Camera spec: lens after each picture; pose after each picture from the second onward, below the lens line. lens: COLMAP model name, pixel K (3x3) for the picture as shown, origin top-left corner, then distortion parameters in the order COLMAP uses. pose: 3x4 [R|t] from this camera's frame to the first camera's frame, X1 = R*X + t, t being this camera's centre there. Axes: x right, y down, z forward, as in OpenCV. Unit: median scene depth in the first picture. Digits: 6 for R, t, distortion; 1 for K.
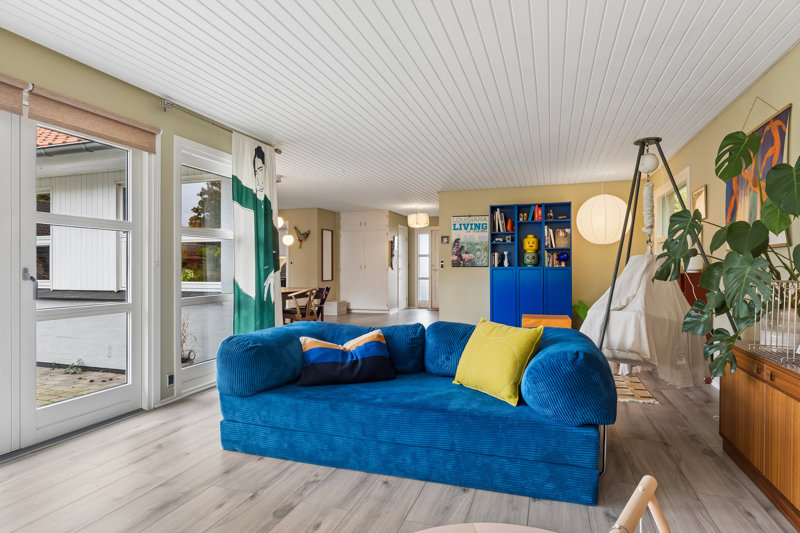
lens RADIAL K [[458.3, 0, 399.9], [0, 458.3, 271.5], [0, 0, 1]] dist [-0.002135, -0.002225]
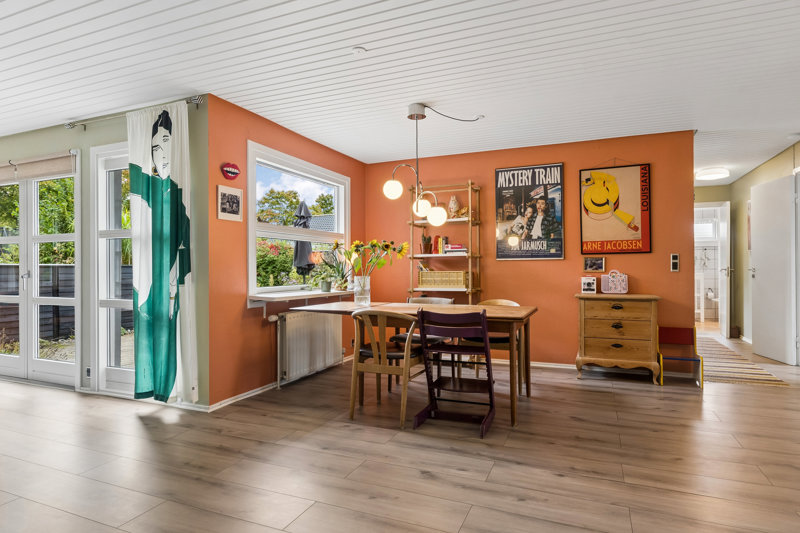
lens RADIAL K [[458.3, 0, 399.0], [0, 458.3, 266.2], [0, 0, 1]] dist [-0.002135, -0.002225]
pose [[-0.086425, -0.005259, -0.996244, 0.250974], [-0.003183, 0.999982, -0.005003, -0.007064], [0.996253, 0.002739, -0.086440, 0.867054]]
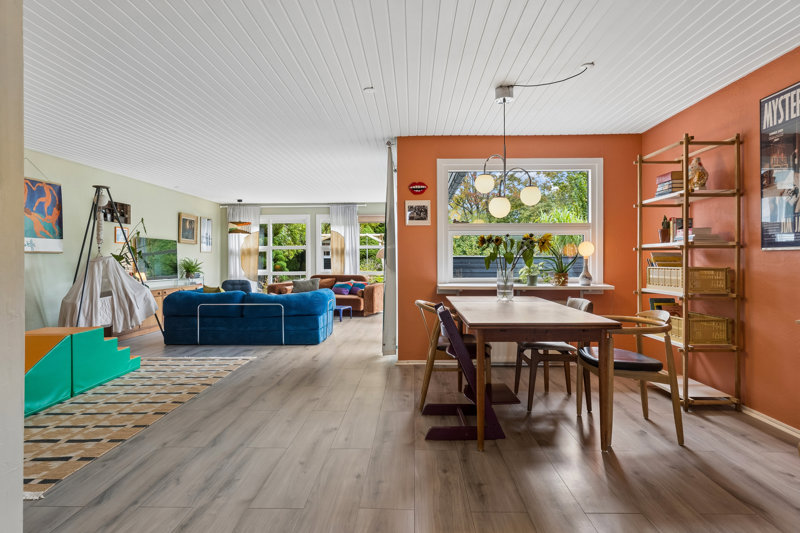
lens RADIAL K [[458.3, 0, 397.6], [0, 458.3, 260.4], [0, 0, 1]] dist [-0.002135, -0.002225]
pose [[-0.958656, 0.003573, -0.284546, -0.000756], [0.000825, 0.999952, 0.009777, -0.014871], [0.284567, 0.009138, -0.958613, 1.240907]]
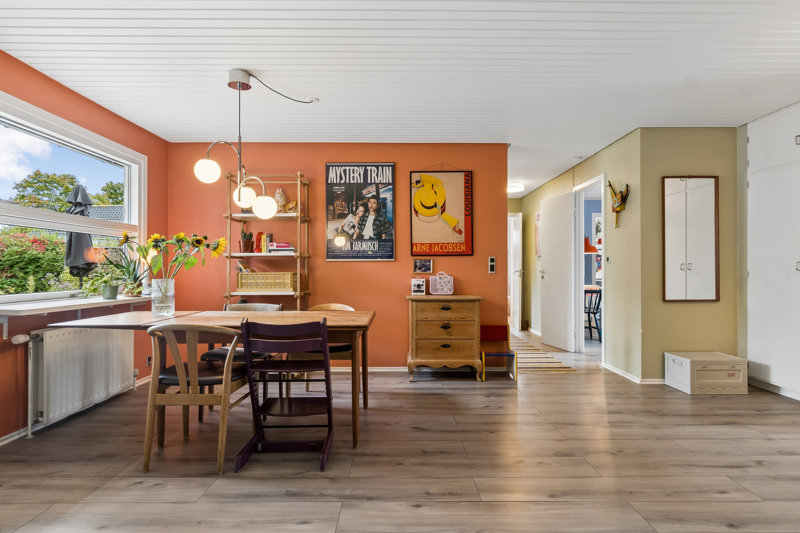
lens RADIAL K [[448.3, 0, 403.2], [0, 448.3, 266.6], [0, 0, 1]] dist [-0.000257, 0.000808]
pose [[0.320240, -0.005378, -0.947321, 0.184177], [-0.007547, 0.999938, -0.008228, -0.007477], [0.947306, 0.009784, 0.320179, 0.854988]]
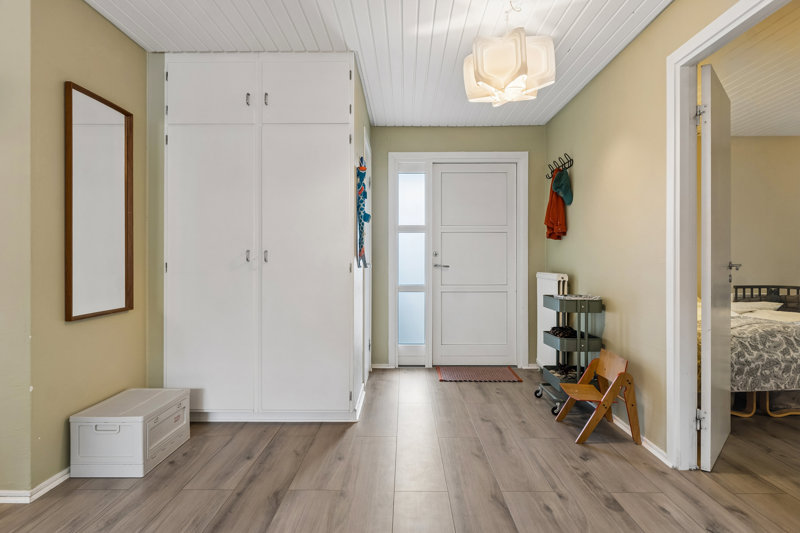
lens RADIAL K [[458.3, 0, 401.2], [0, 458.3, 262.5], [0, 0, 1]] dist [-0.002135, -0.002225]
pose [[0.953023, 0.002770, 0.302884, -0.110962], [-0.003352, 0.999993, 0.001403, -0.010456], [-0.302879, -0.002353, 0.953026, 0.984948]]
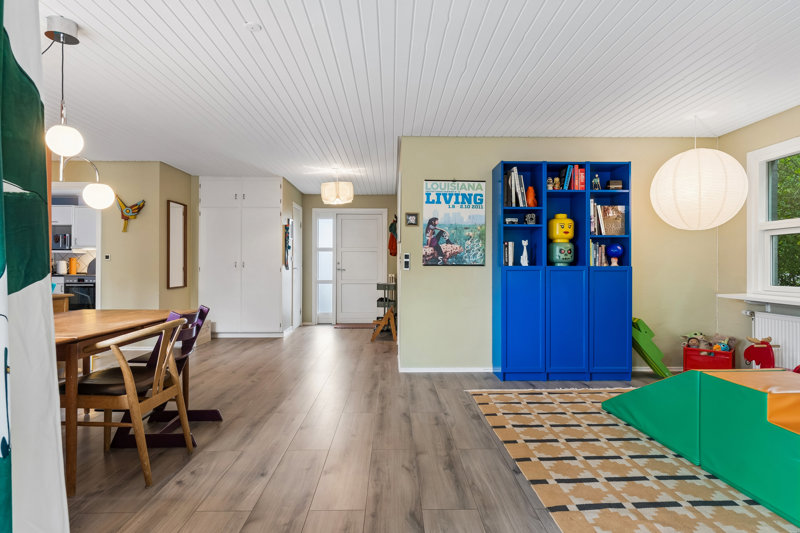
lens RADIAL K [[458.3, 0, 404.6], [0, 458.3, 265.0], [0, 0, 1]] dist [-0.002135, -0.002225]
pose [[0.940480, 0.005060, 0.339811, -0.110980], [-0.001311, 0.999936, -0.011262, -0.004381], [-0.339846, 0.010146, 0.940426, 0.461575]]
